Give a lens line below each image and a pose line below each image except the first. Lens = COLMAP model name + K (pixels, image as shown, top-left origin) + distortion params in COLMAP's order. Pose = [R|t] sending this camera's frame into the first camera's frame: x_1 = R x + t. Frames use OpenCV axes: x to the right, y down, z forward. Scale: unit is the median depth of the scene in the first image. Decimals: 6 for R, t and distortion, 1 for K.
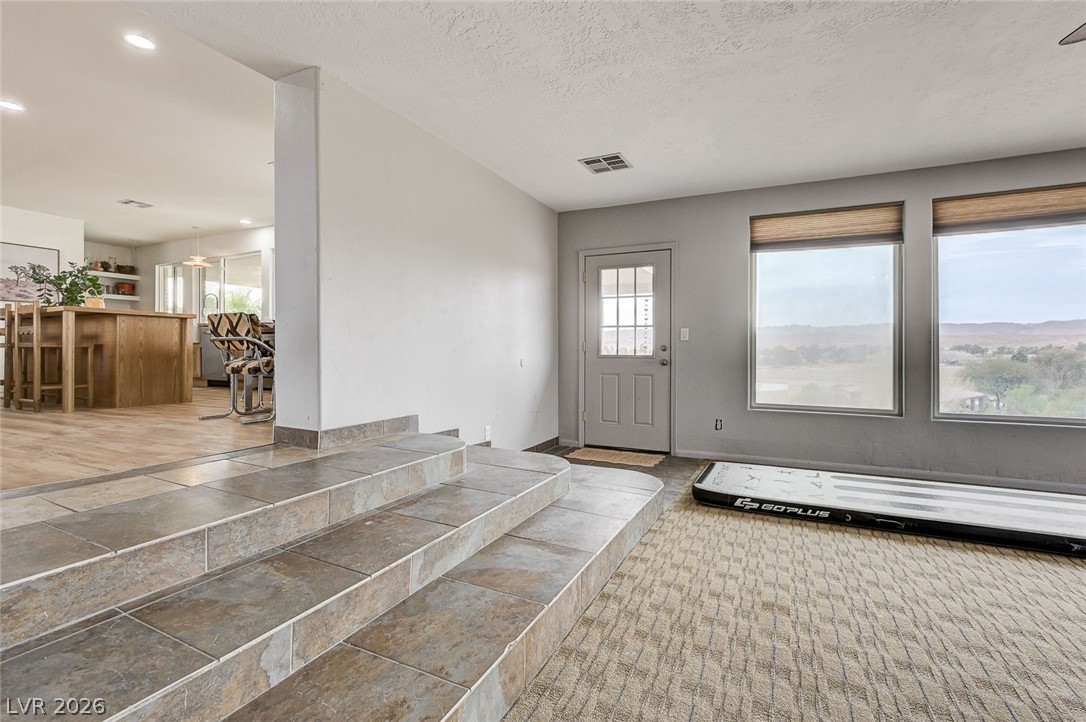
lens RADIAL K [[492.2, 0, 545.8], [0, 492.2, 349.4], [0, 0, 1]] dist [-0.000106, -0.000278]
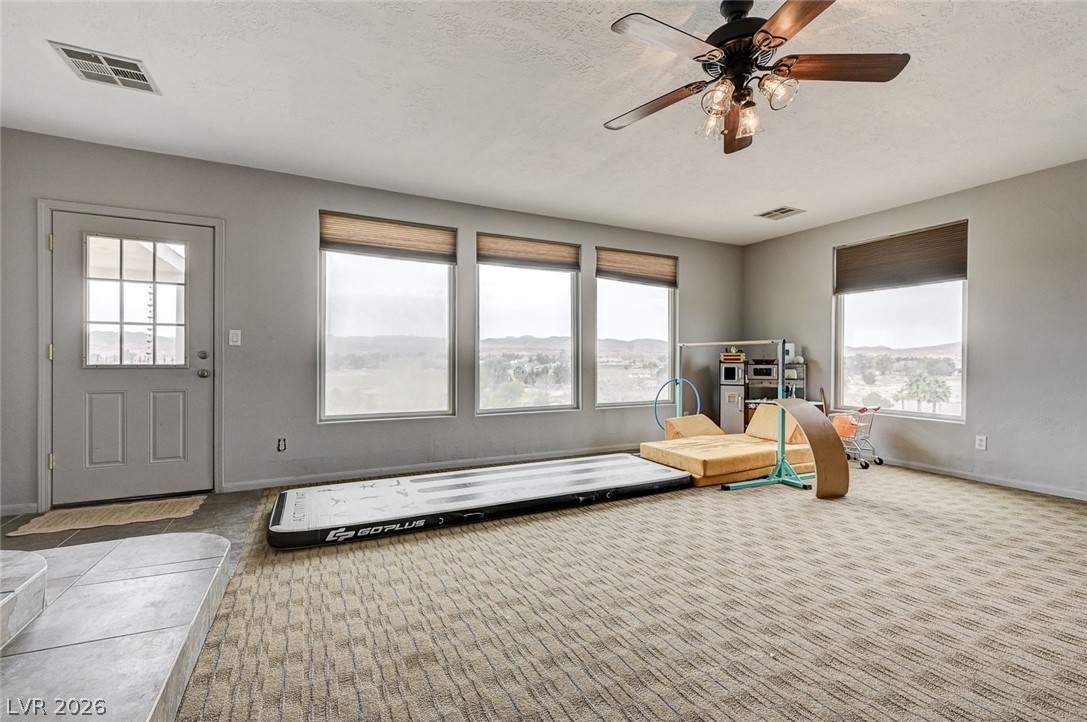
lens RADIAL K [[467.4, 0, 543.5], [0, 467.4, 361.0], [0, 0, 1]] dist [-0.000836, -0.000668]
pose [[0.603011, -0.005265, 0.797715, -0.031076], [-0.001626, 0.999968, 0.007829, 0.000080], [-0.797731, -0.006018, 0.602983, 0.216852]]
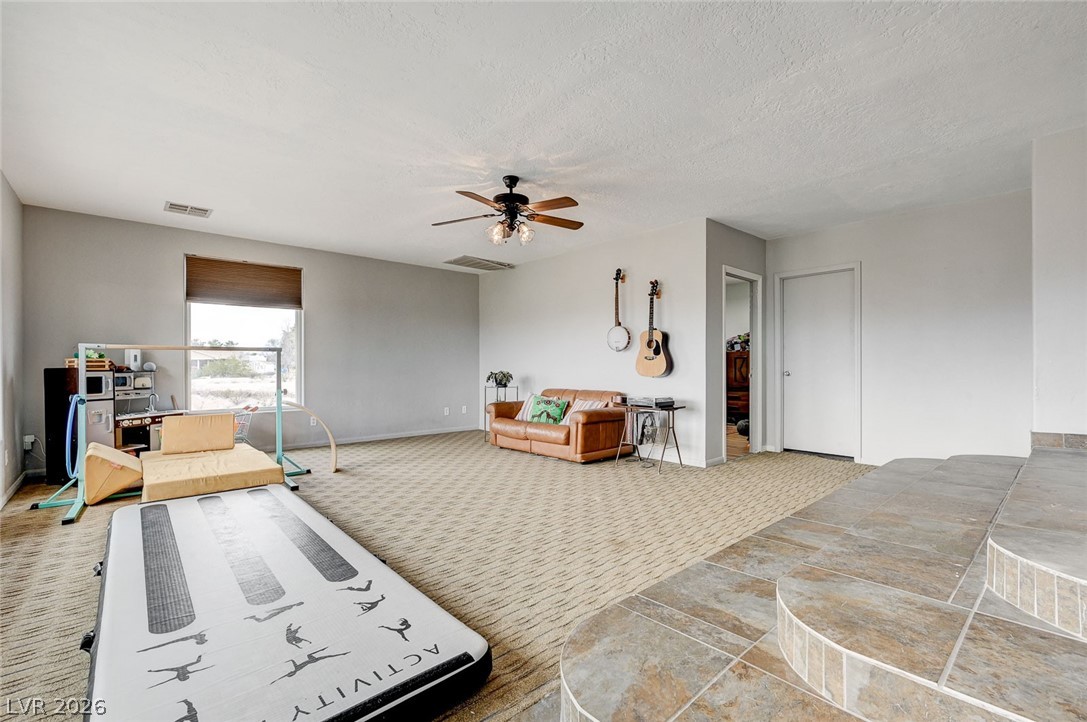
lens RADIAL K [[482.5, 0, 543.5], [0, 482.5, 361.0], [0, 0, 1]] dist [-0.000066, -0.000029]
pose [[-0.923046, 0.002257, 0.384682, 0.080326], [-0.000301, 0.999978, -0.006589, 0.000408], [-0.384689, -0.006198, -0.923026, 1.501432]]
